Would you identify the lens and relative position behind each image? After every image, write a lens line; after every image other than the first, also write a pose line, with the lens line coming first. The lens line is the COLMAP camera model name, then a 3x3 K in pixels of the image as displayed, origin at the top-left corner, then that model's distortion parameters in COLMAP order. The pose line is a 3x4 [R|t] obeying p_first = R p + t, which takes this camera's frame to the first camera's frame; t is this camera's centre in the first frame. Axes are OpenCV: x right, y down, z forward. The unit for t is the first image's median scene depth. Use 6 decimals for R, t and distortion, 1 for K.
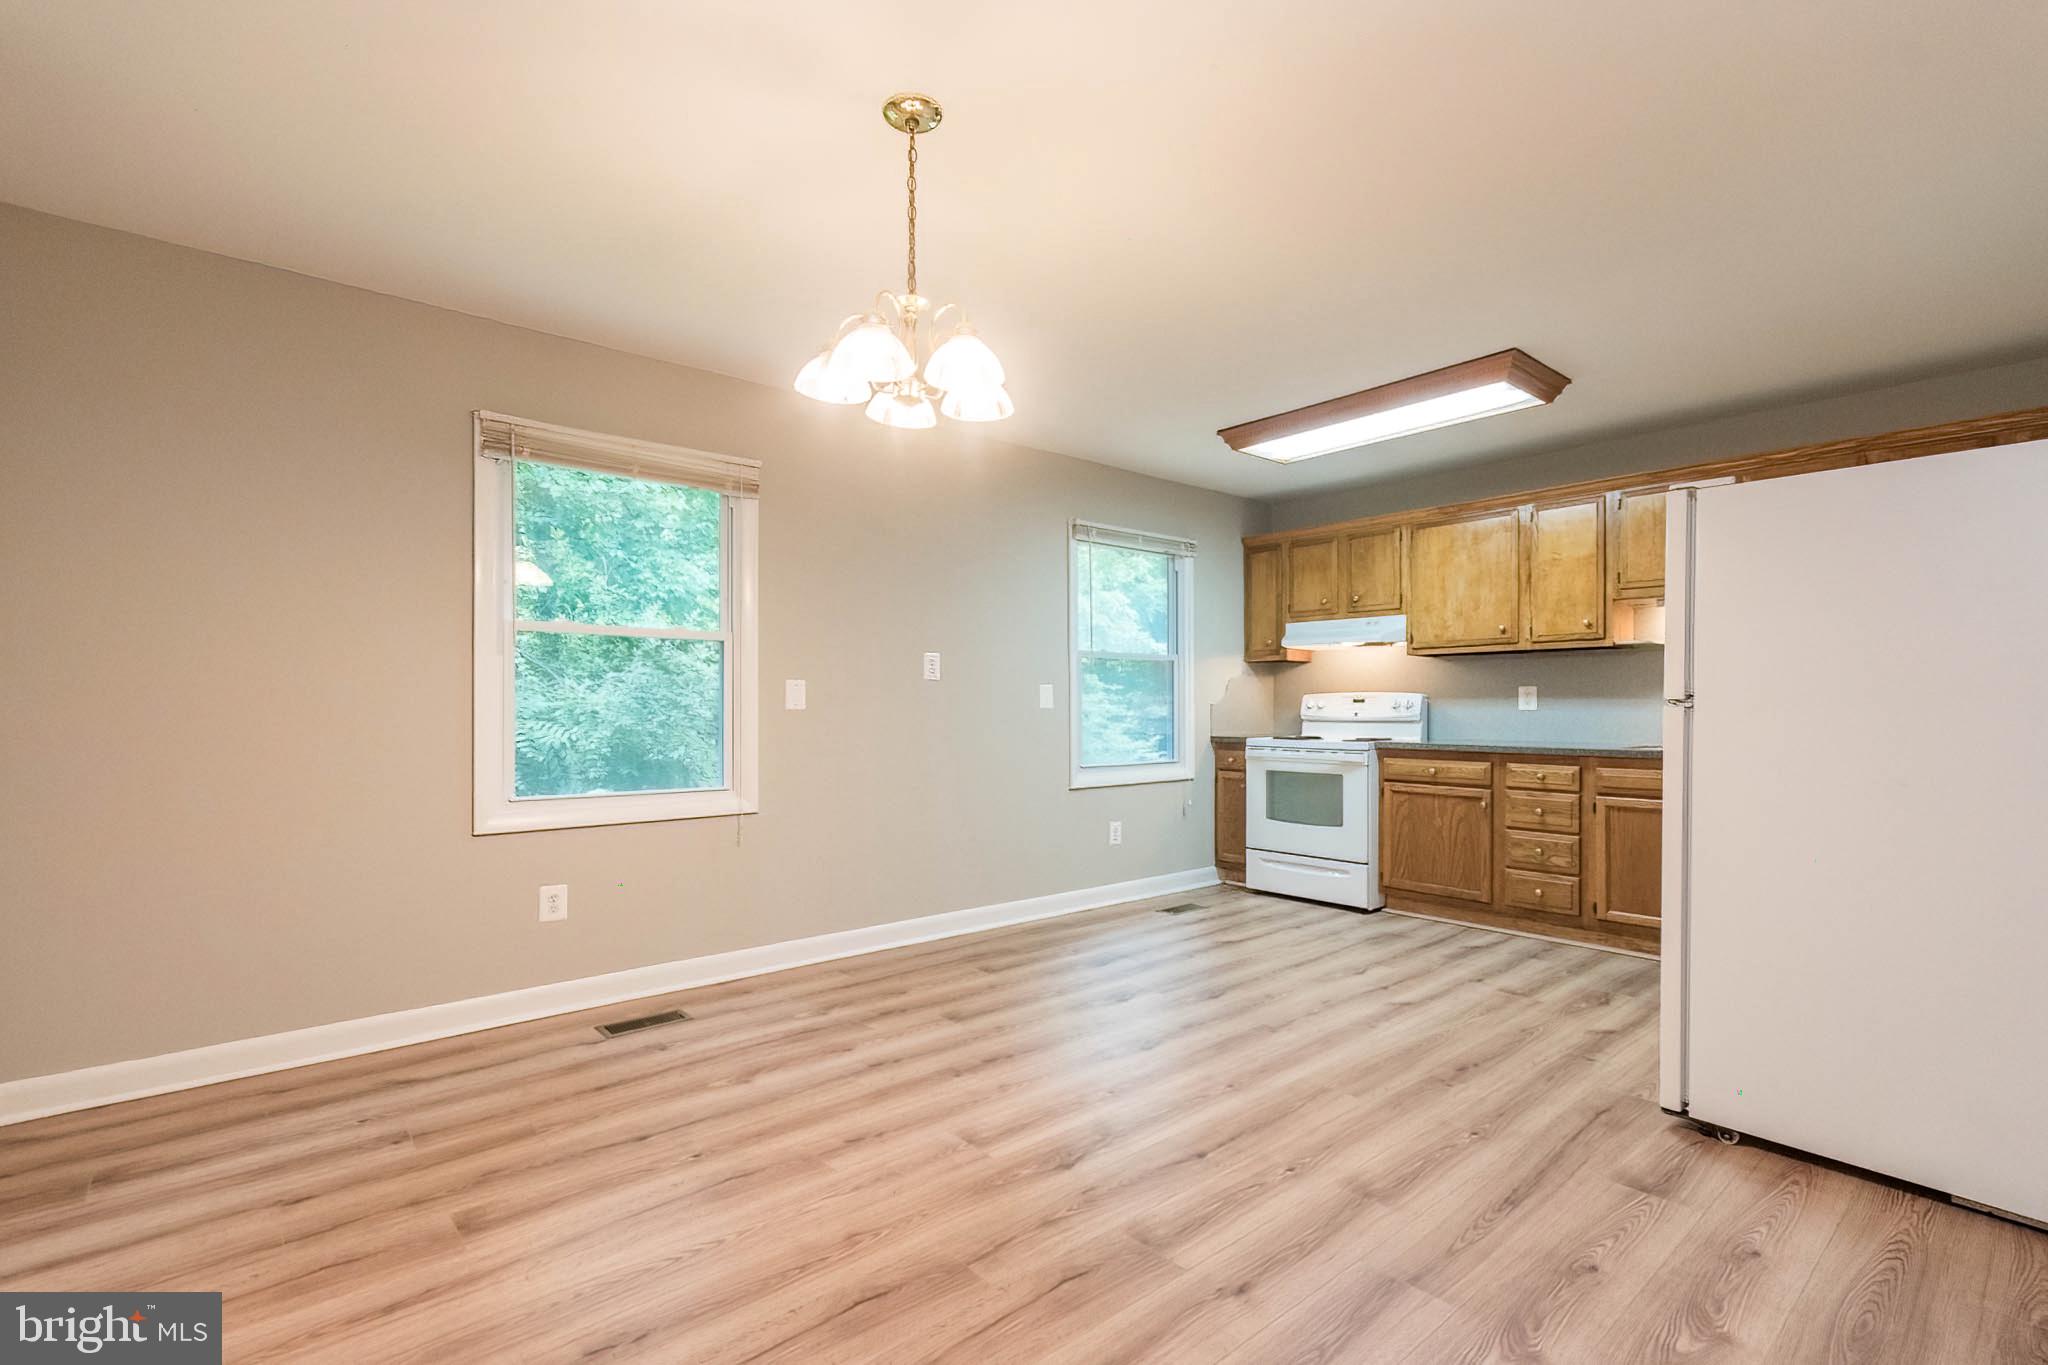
lens RADIAL K [[919.6, 0, 988.8], [0, 919.6, 701.4], [0, 0, 1]] dist [0.011422, -0.000401]
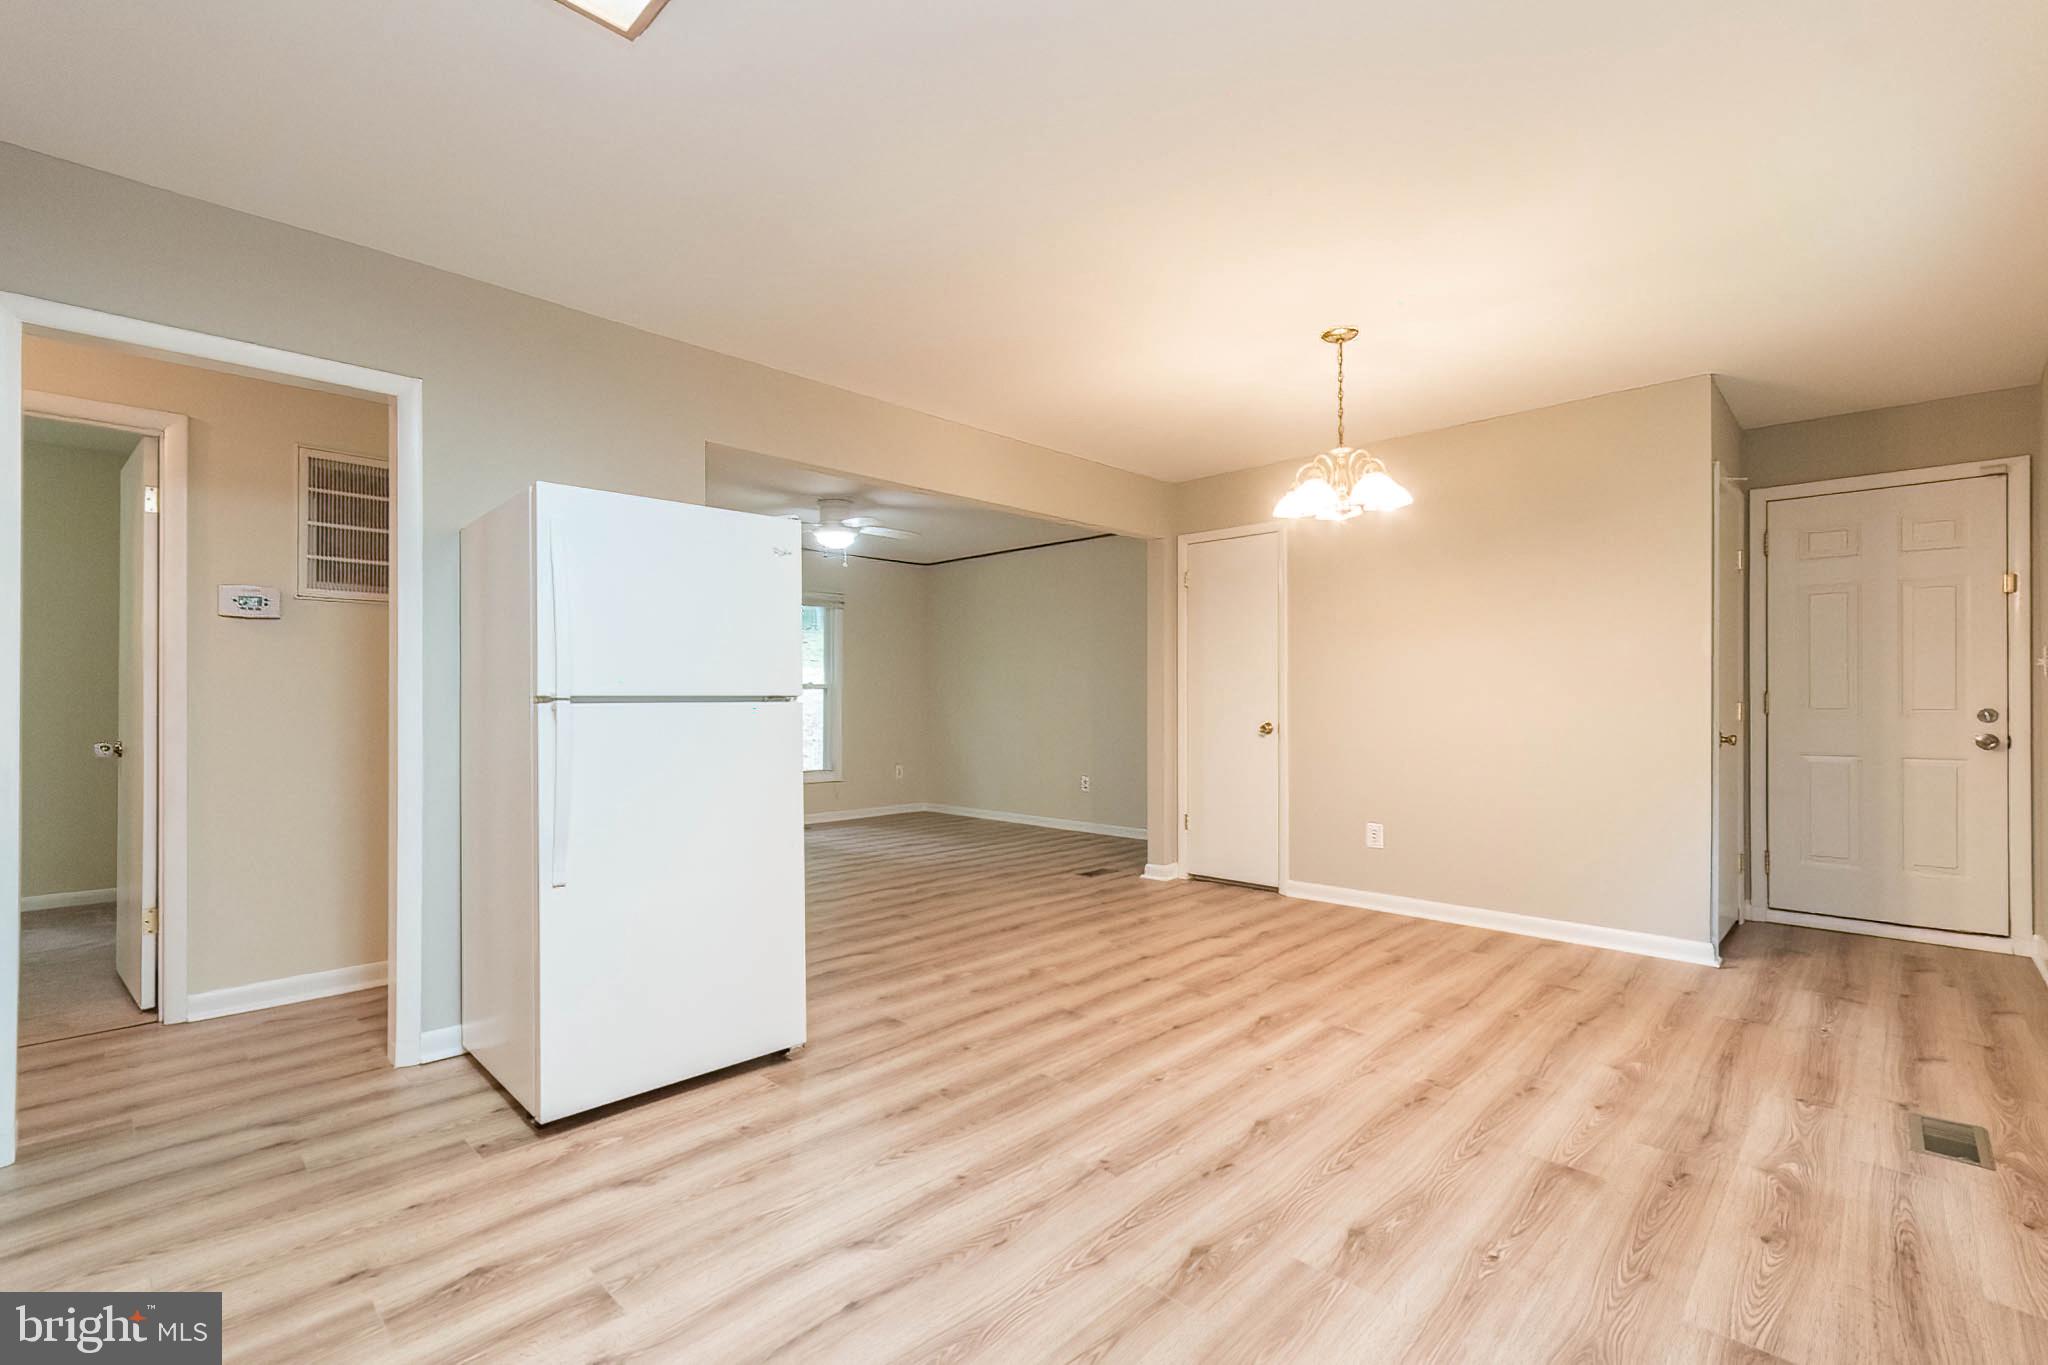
lens RADIAL K [[909.8, 0, 1020.0], [0, 909.8, 695.1], [0, 0, 1]] dist [0.013369, 0.000162]
pose [[-0.991522, 0.000882, -0.129933, 0.315024], [0.003313, 0.999823, -0.018493, 0.007358], [0.129894, -0.018767, -0.991350, 1.149405]]
